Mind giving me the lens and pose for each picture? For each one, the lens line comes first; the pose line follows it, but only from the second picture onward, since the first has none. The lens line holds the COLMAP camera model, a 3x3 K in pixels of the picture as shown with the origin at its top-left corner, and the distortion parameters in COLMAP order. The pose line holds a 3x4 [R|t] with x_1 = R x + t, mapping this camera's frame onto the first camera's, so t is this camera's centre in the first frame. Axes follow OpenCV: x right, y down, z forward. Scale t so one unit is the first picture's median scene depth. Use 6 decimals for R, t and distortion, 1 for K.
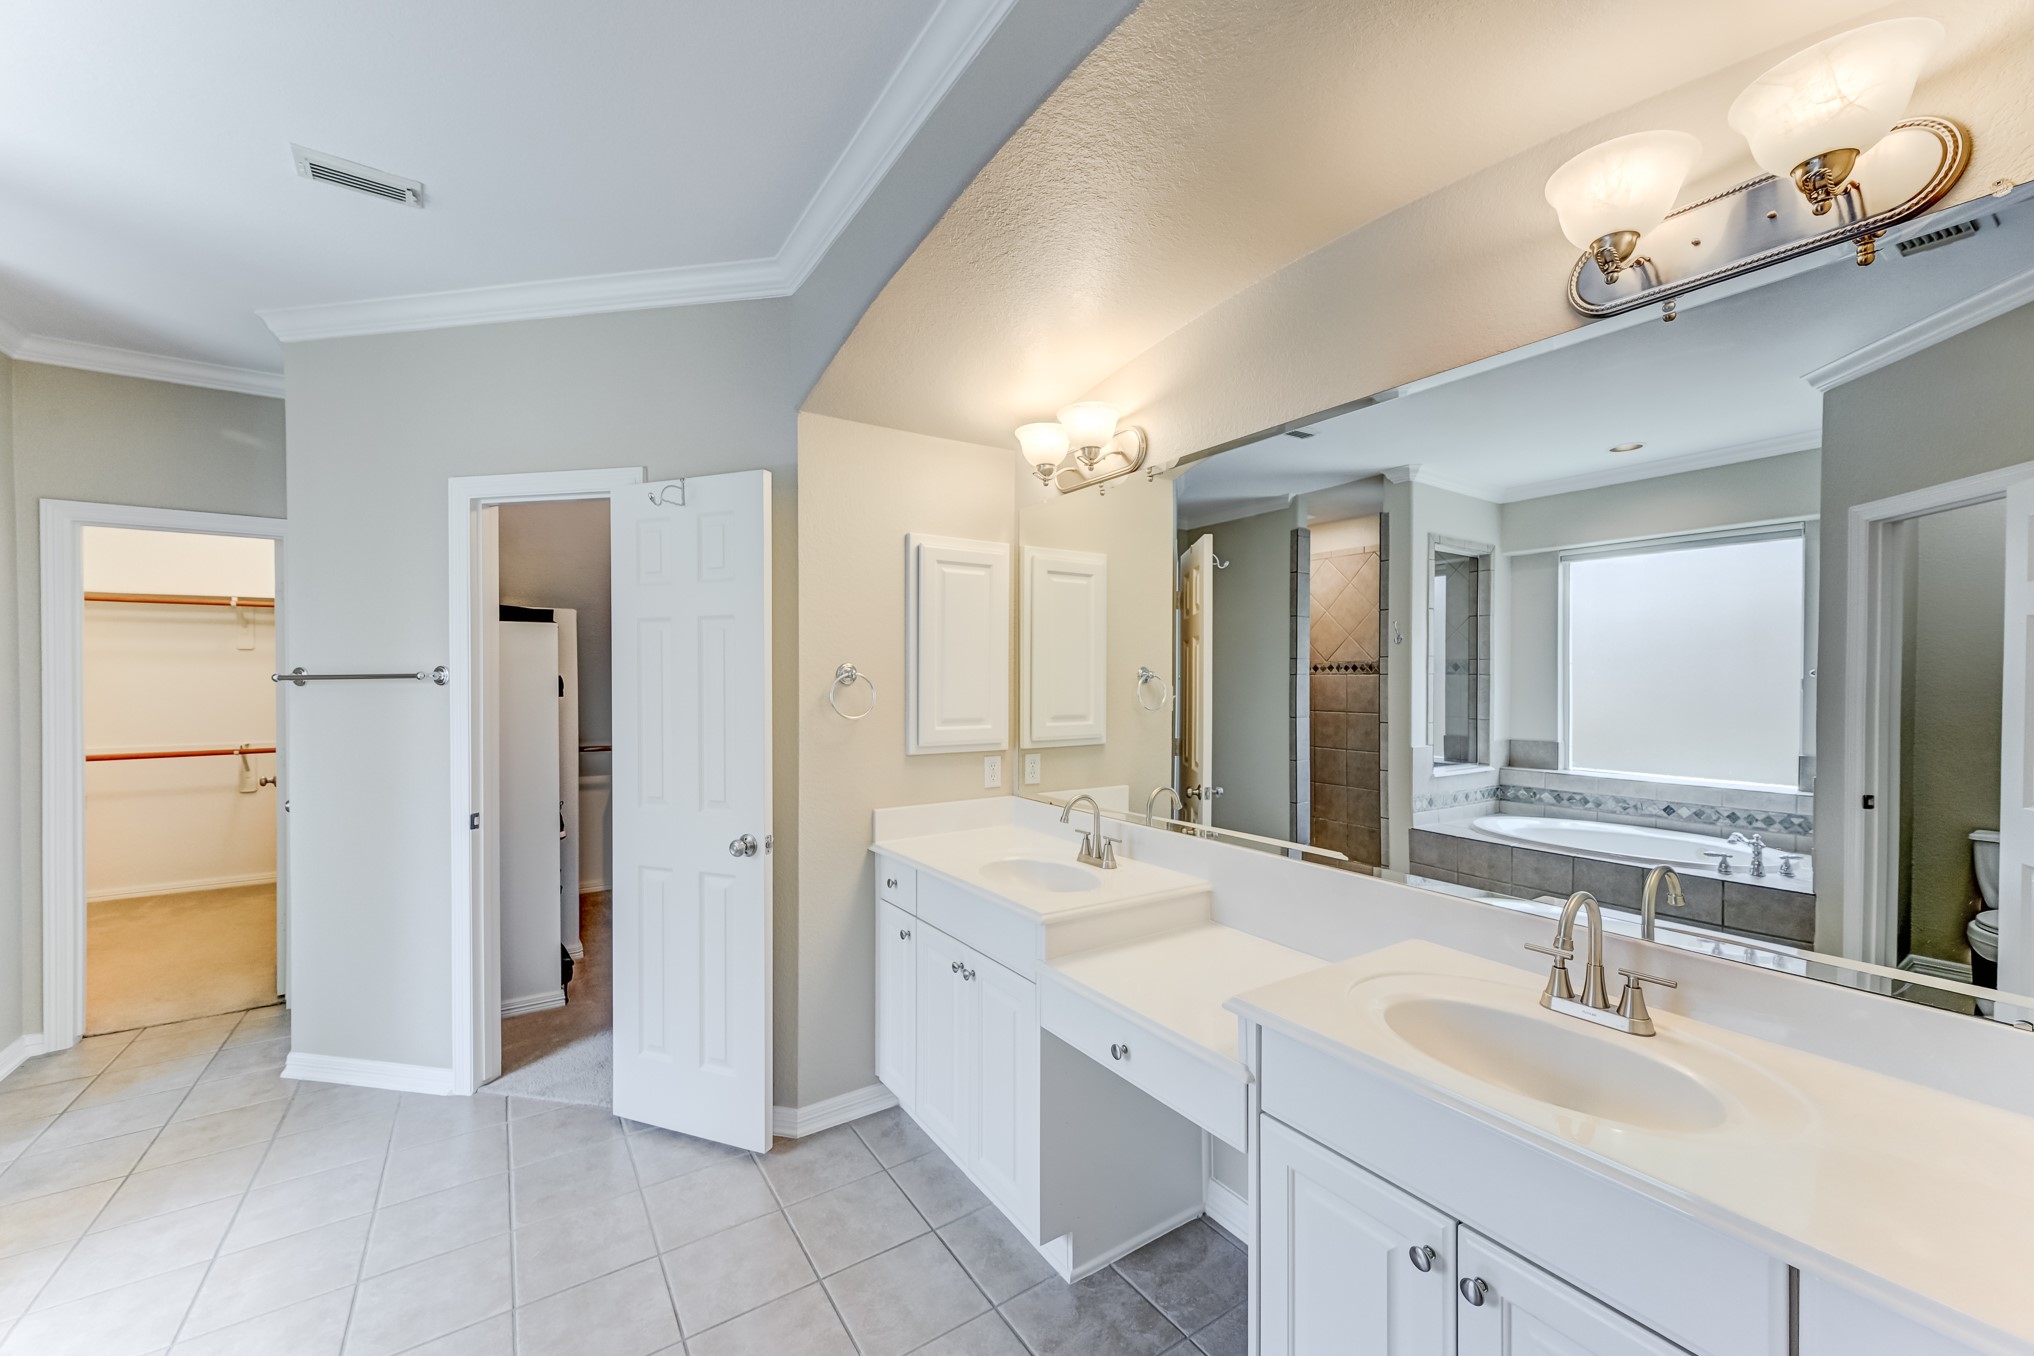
lens RADIAL K [[789.7, 0, 1022.8], [0, 789.7, 683.6], [0, 0, 1]] dist [0.006015, 0.001010]
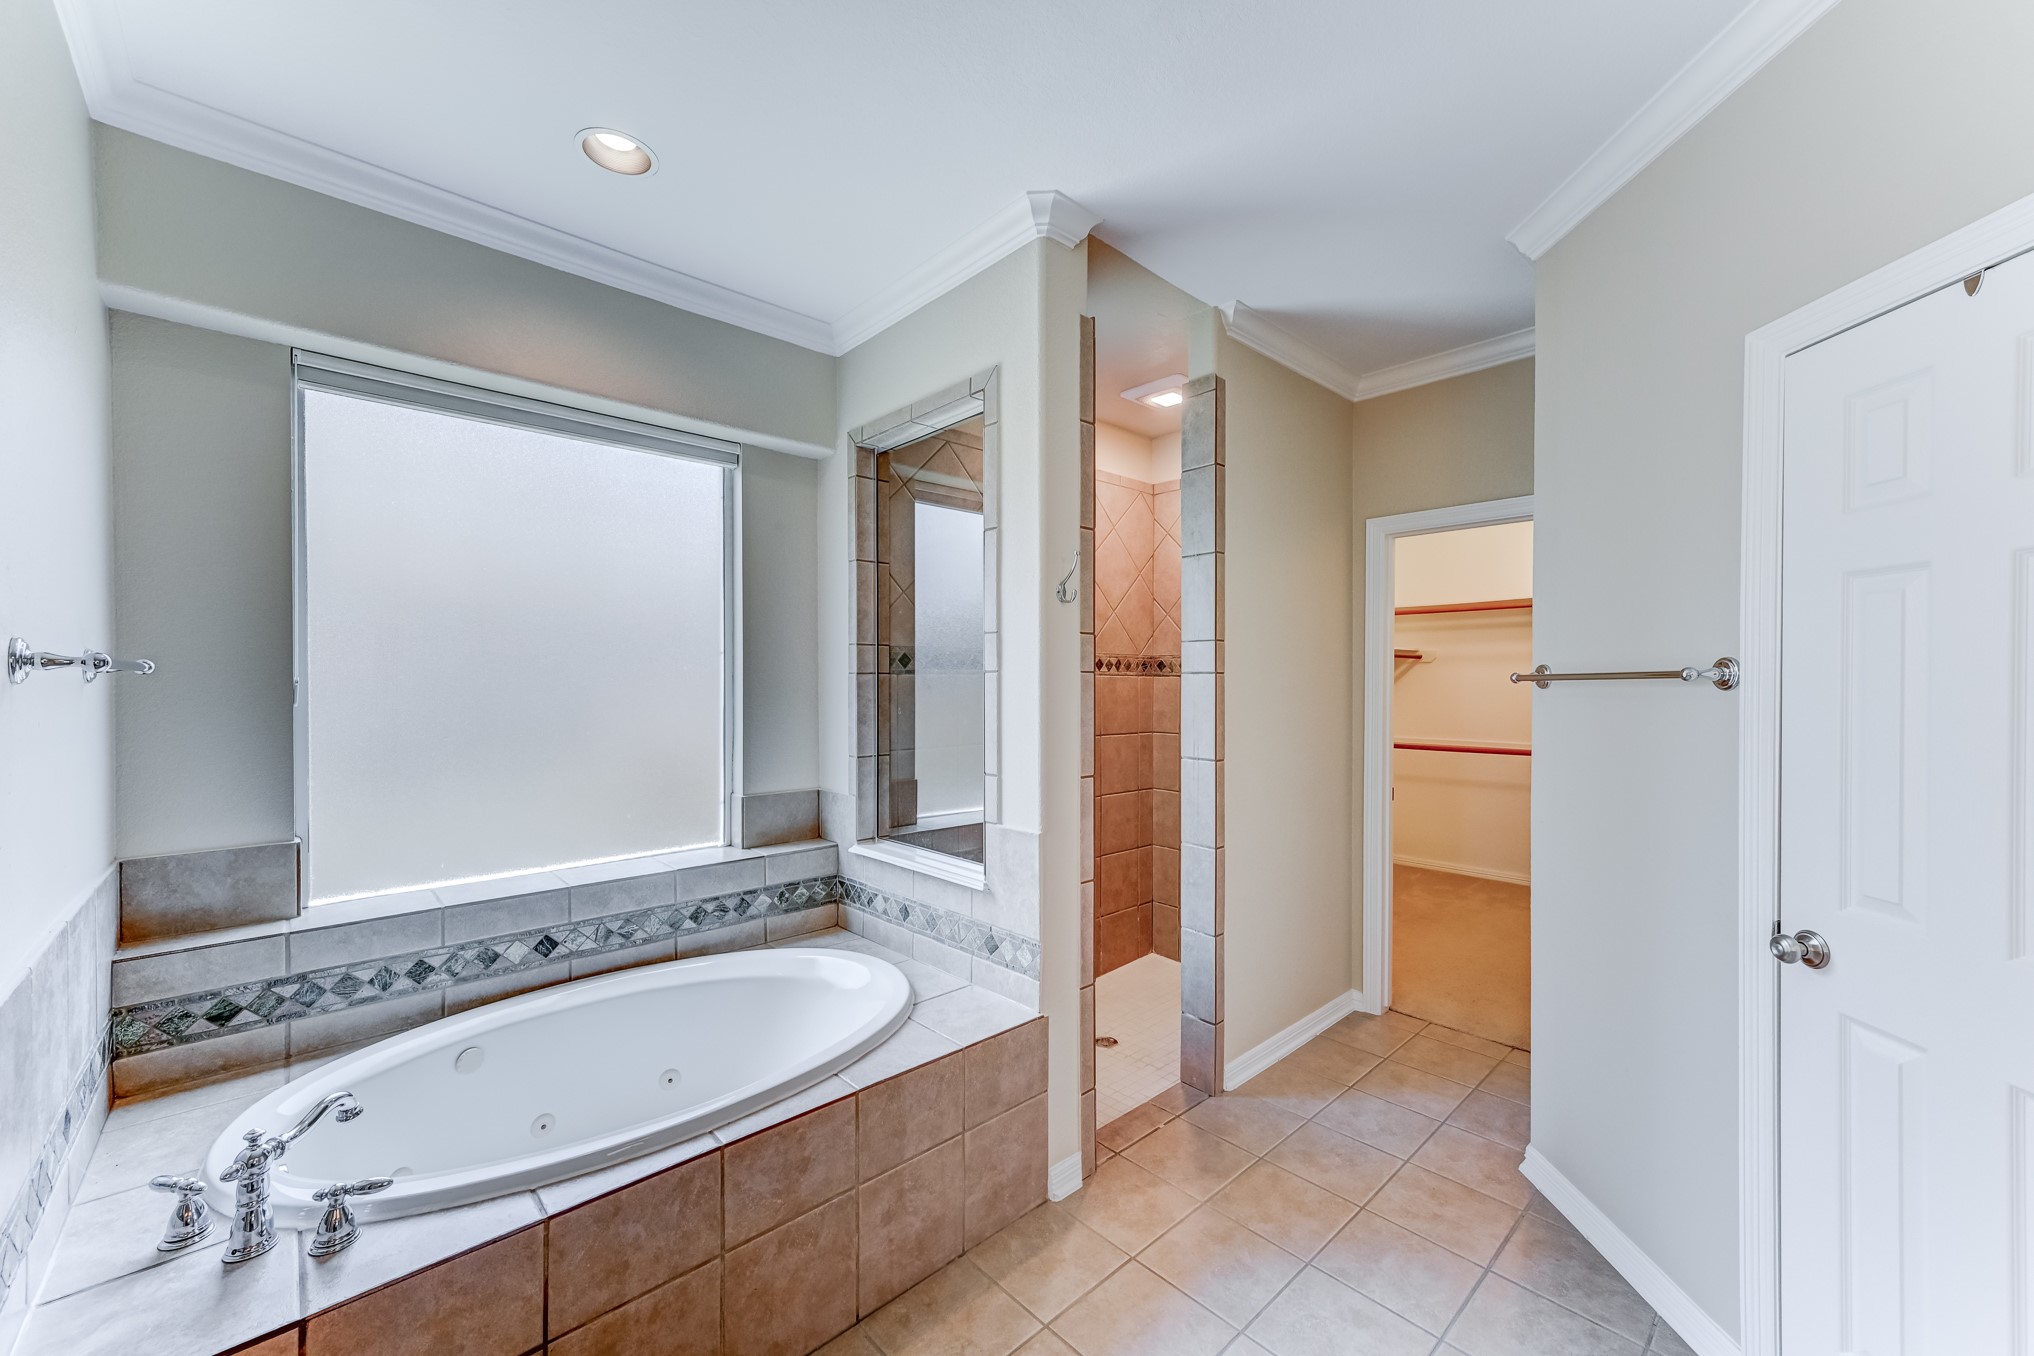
lens RADIAL K [[789.7, 0, 1021.9], [0, 789.7, 683.6], [0, 0, 1]] dist [0.006015, 0.001010]
pose [[0.159261, 0.006190, -0.987217, -0.212438], [-0.007007, 0.999962, 0.005140, -0.001911], [0.987212, 0.006098, 0.159299, 0.360233]]
